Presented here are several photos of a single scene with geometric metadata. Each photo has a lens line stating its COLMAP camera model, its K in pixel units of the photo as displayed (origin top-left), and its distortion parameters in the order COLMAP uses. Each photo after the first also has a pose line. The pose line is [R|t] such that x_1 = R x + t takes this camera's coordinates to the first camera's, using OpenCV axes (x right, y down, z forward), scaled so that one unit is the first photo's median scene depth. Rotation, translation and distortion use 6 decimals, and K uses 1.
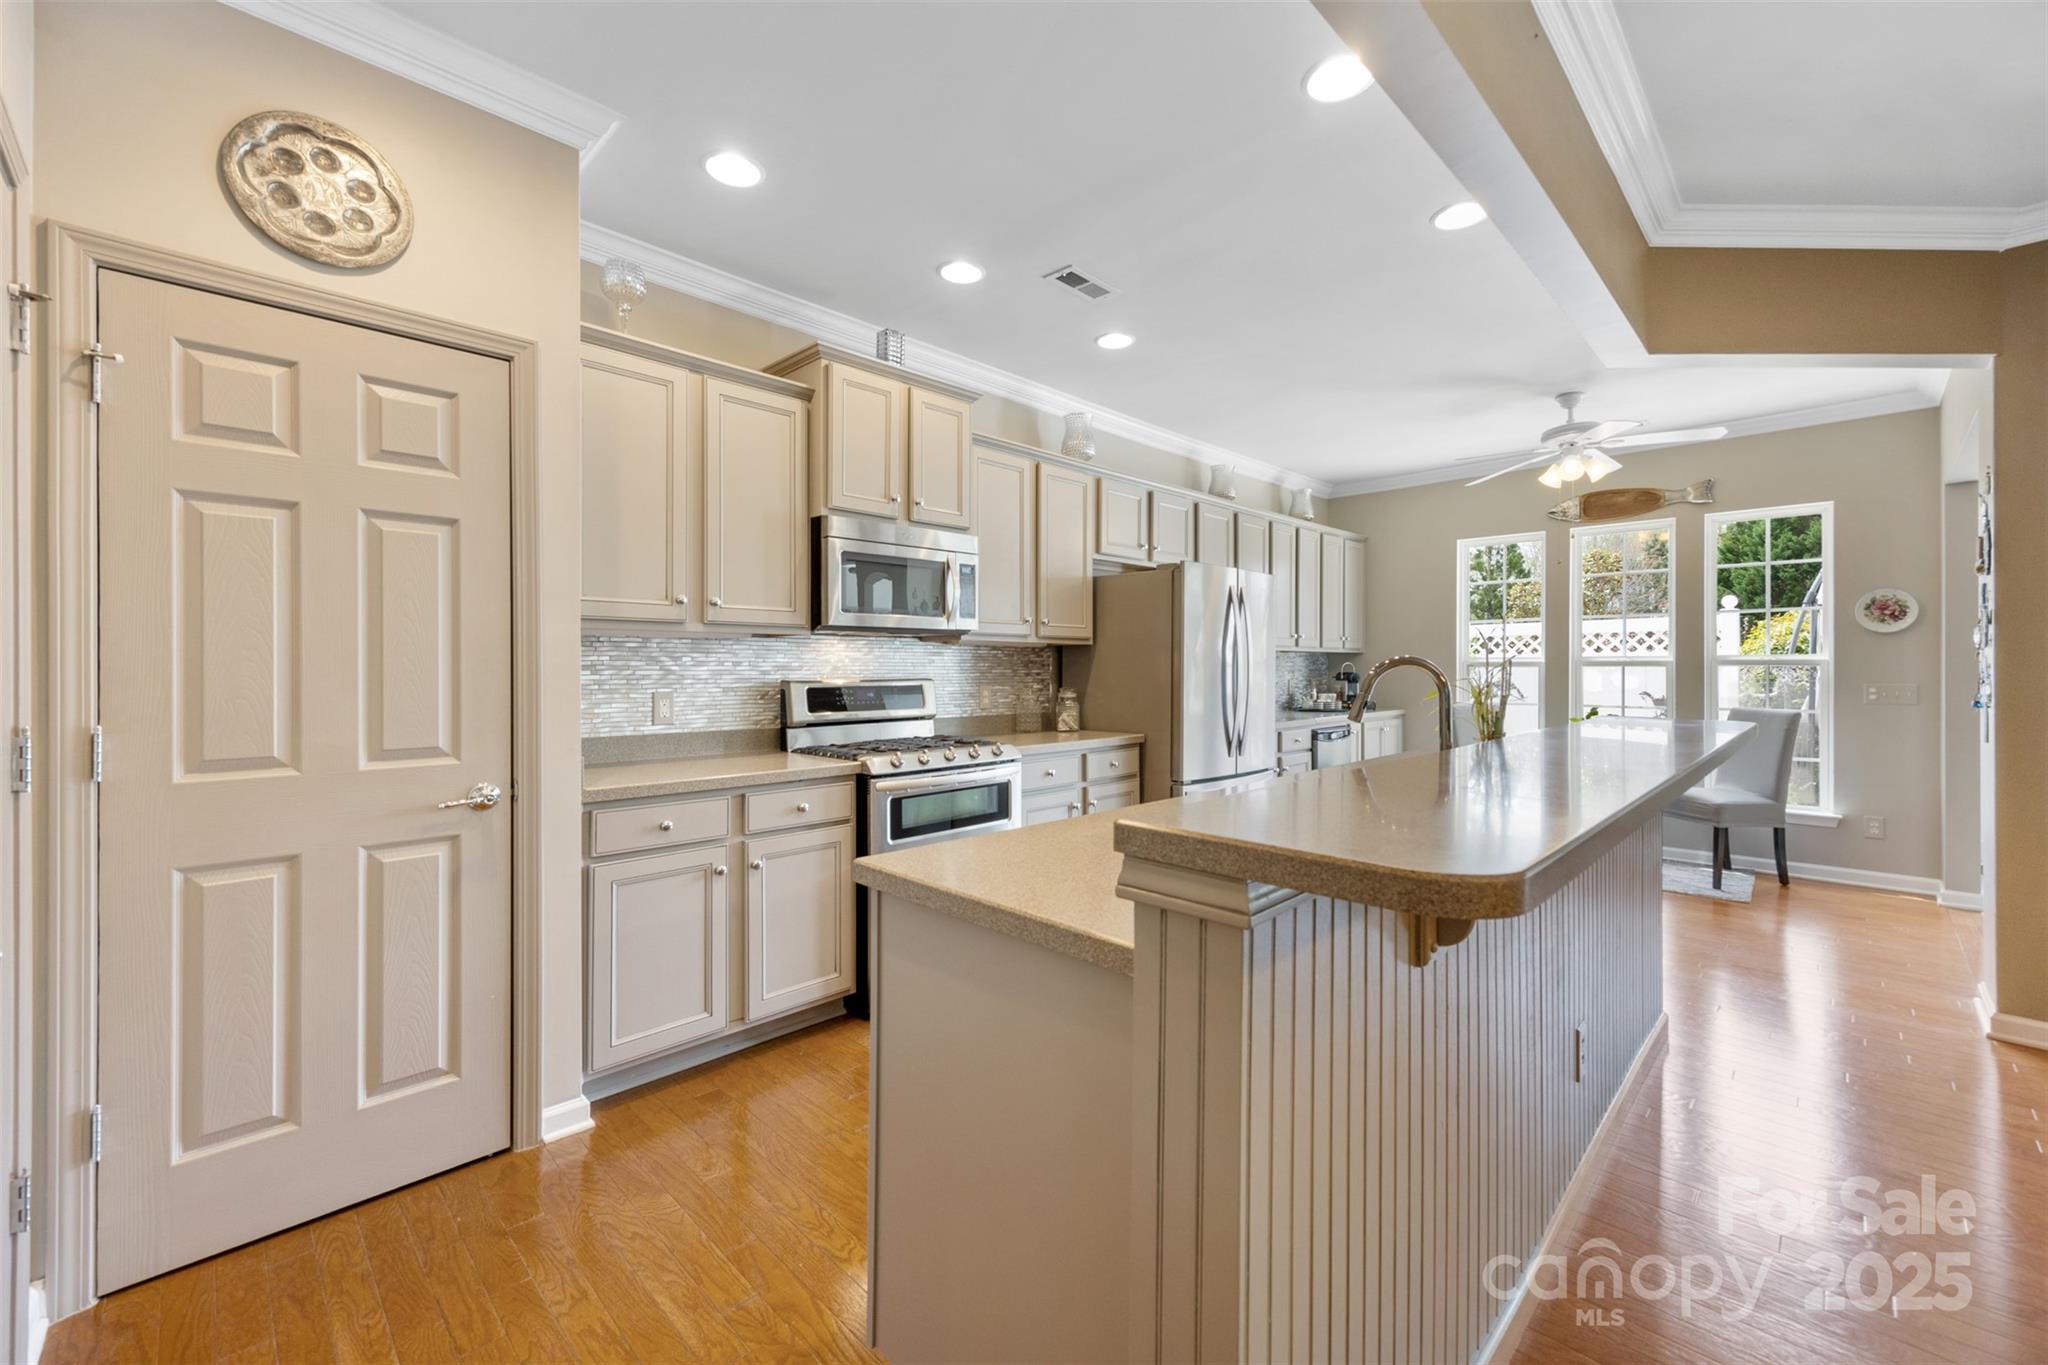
lens RADIAL K [[838.4, 0, 1030.1], [0, 838.4, 668.4], [0, 0, 1]] dist [0.009946, -0.000156]
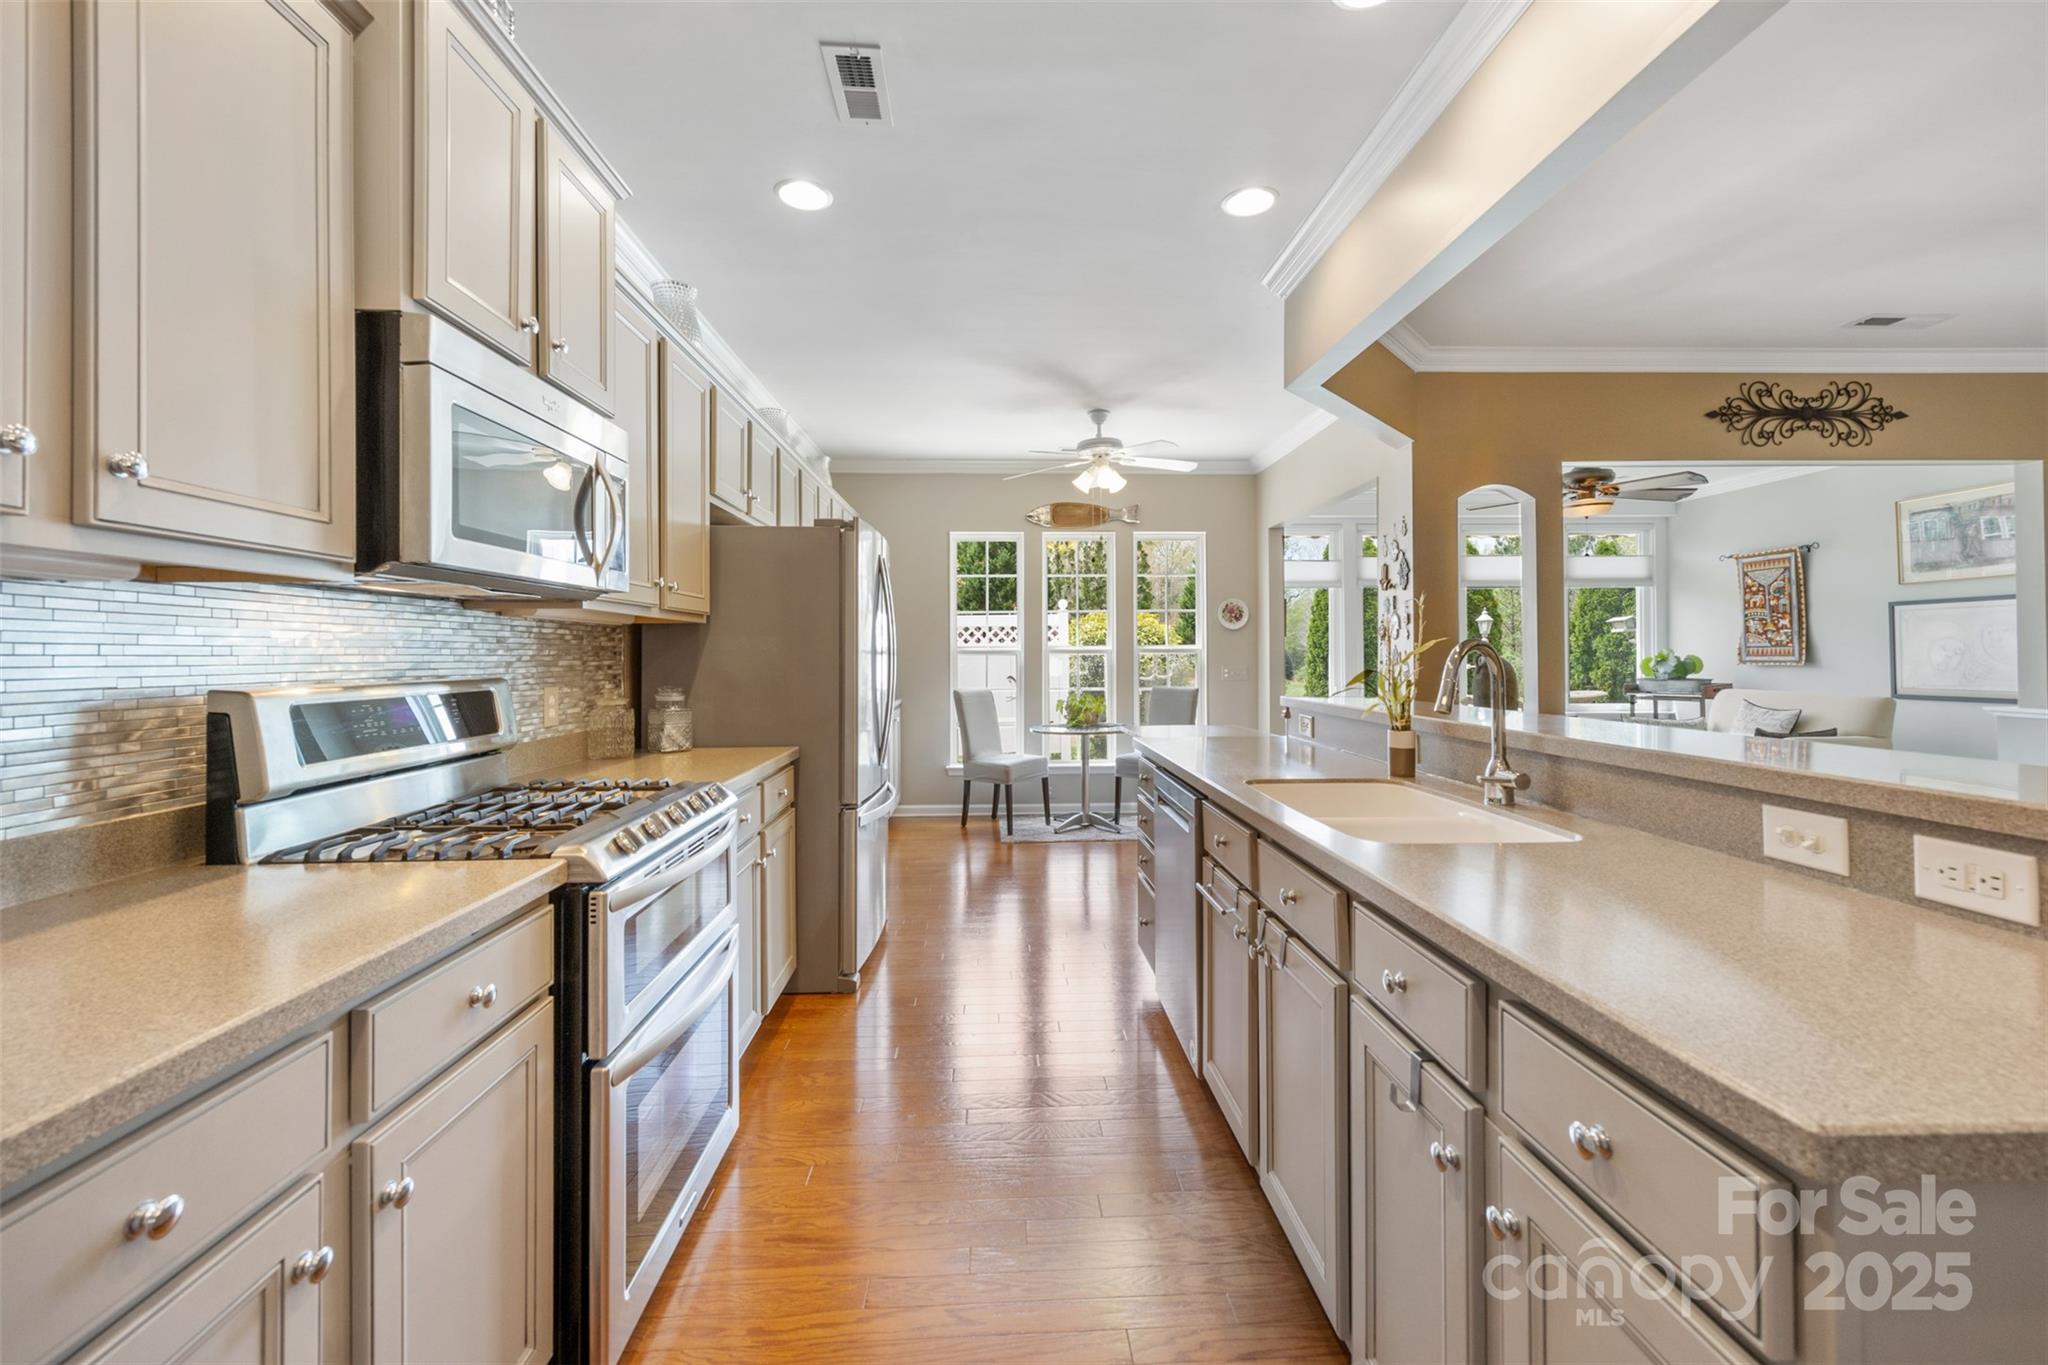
lens RADIAL K [[836.1, 0, 1032.6], [0, 836.1, 650.4], [0, 0, 1]] dist [0.023137, 0.000231]
pose [[0.682059, 0.001713, 0.731295, -0.266543], [0.004410, 0.999969, -0.006455, -0.000587], [-0.731284, 0.007628, 0.682031, 0.348833]]
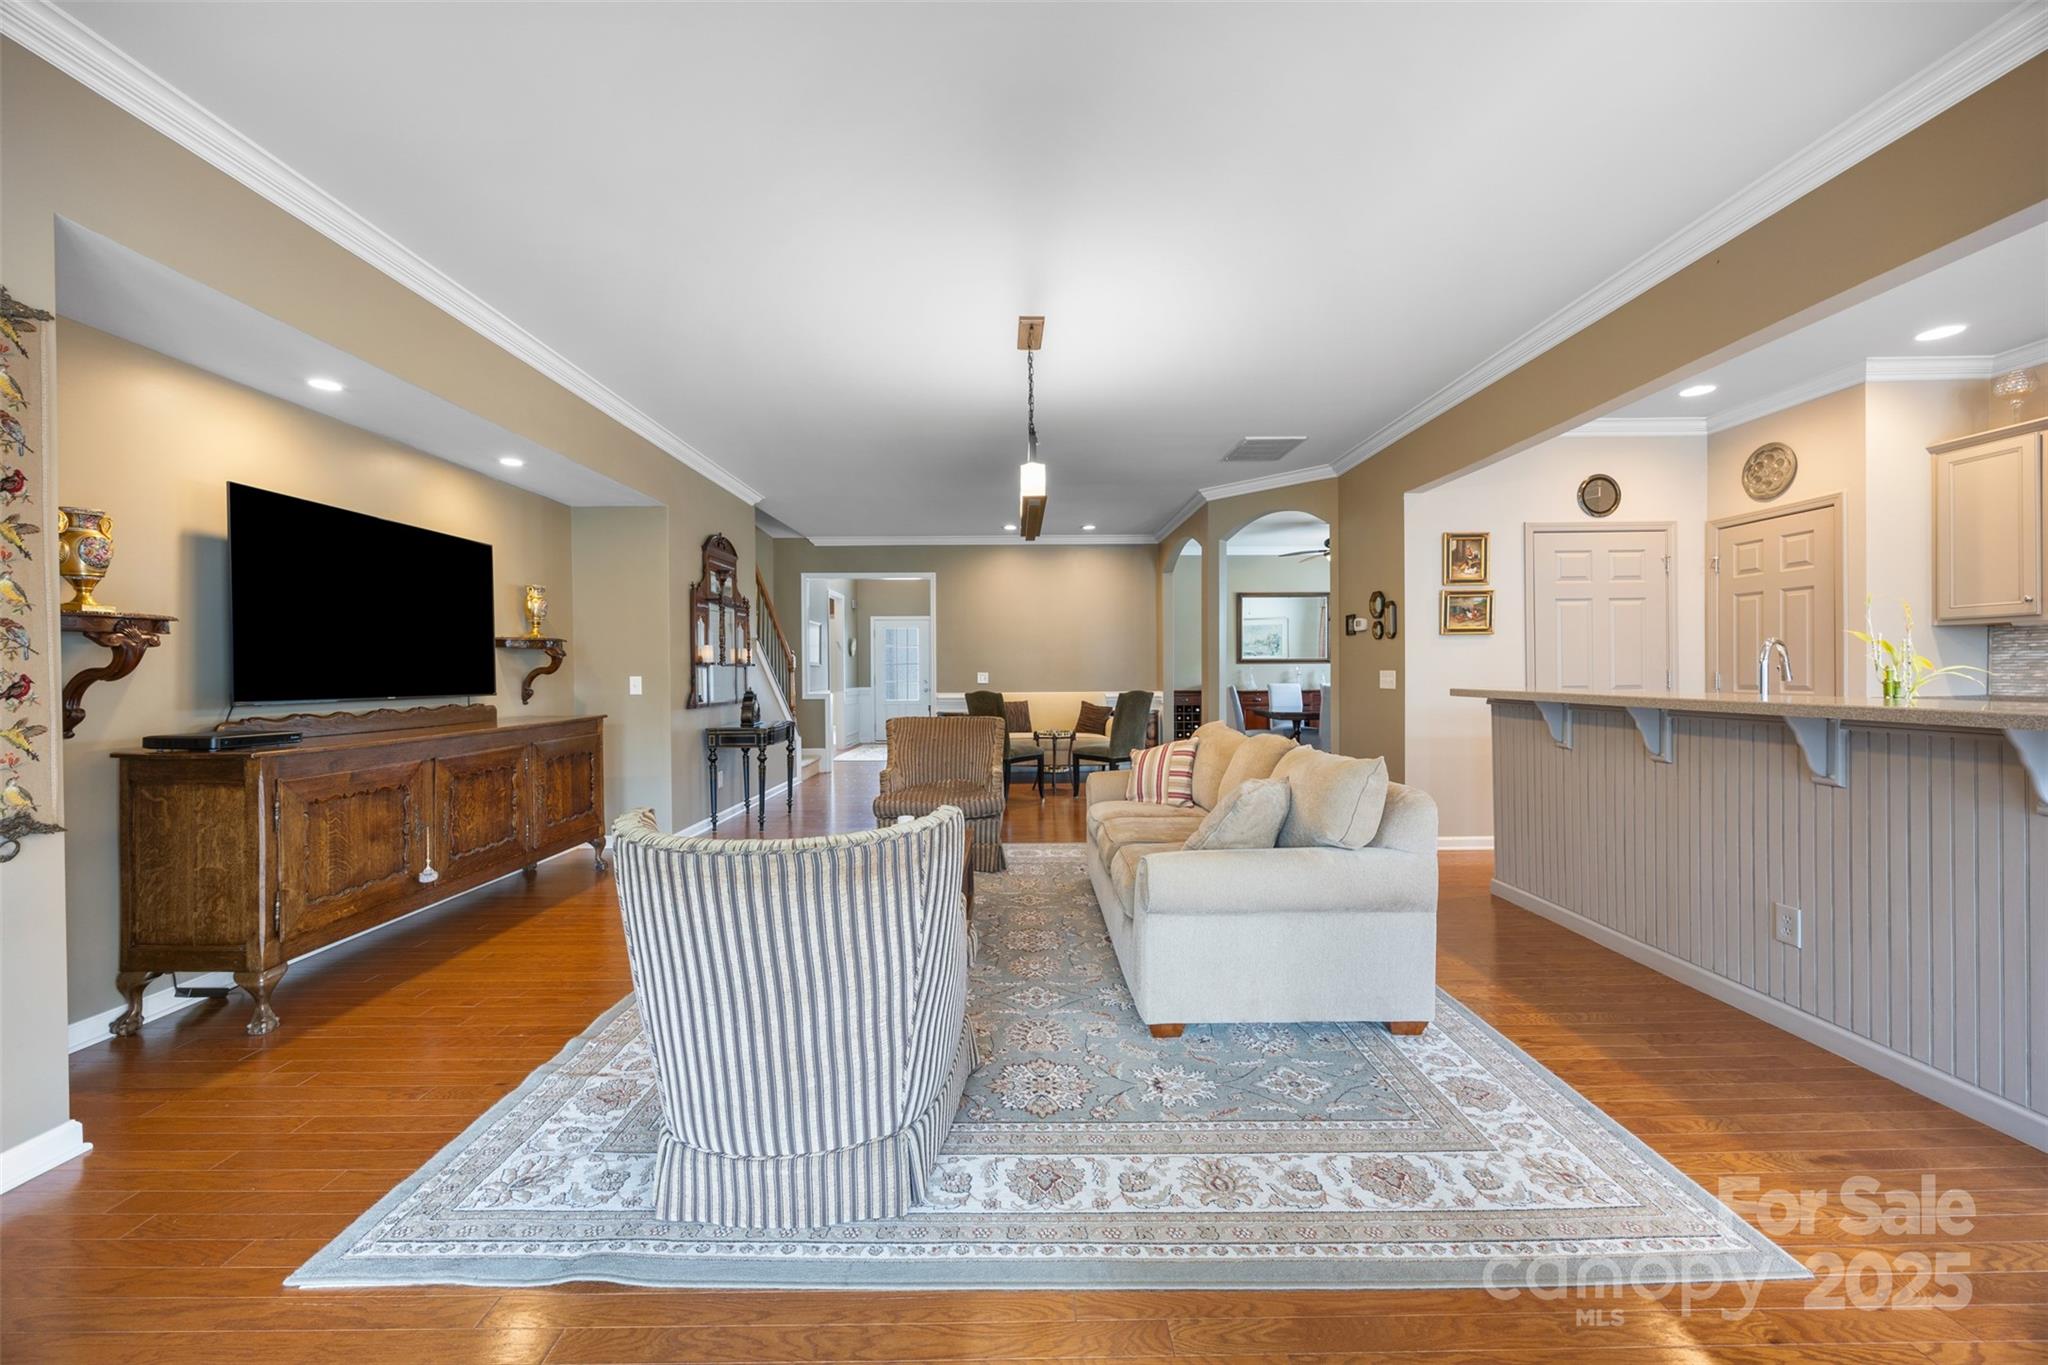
lens RADIAL K [[790.6, 0, 1012.6], [0, 790.6, 674.3], [0, 0, 1]] dist [-0.014695, 0.000374]
pose [[-0.718310, 0.006773, -0.695690, 1.153931], [0.006216, 0.999975, 0.003317, 0.020357], [0.695695, -0.001942, -0.718335, 0.502165]]
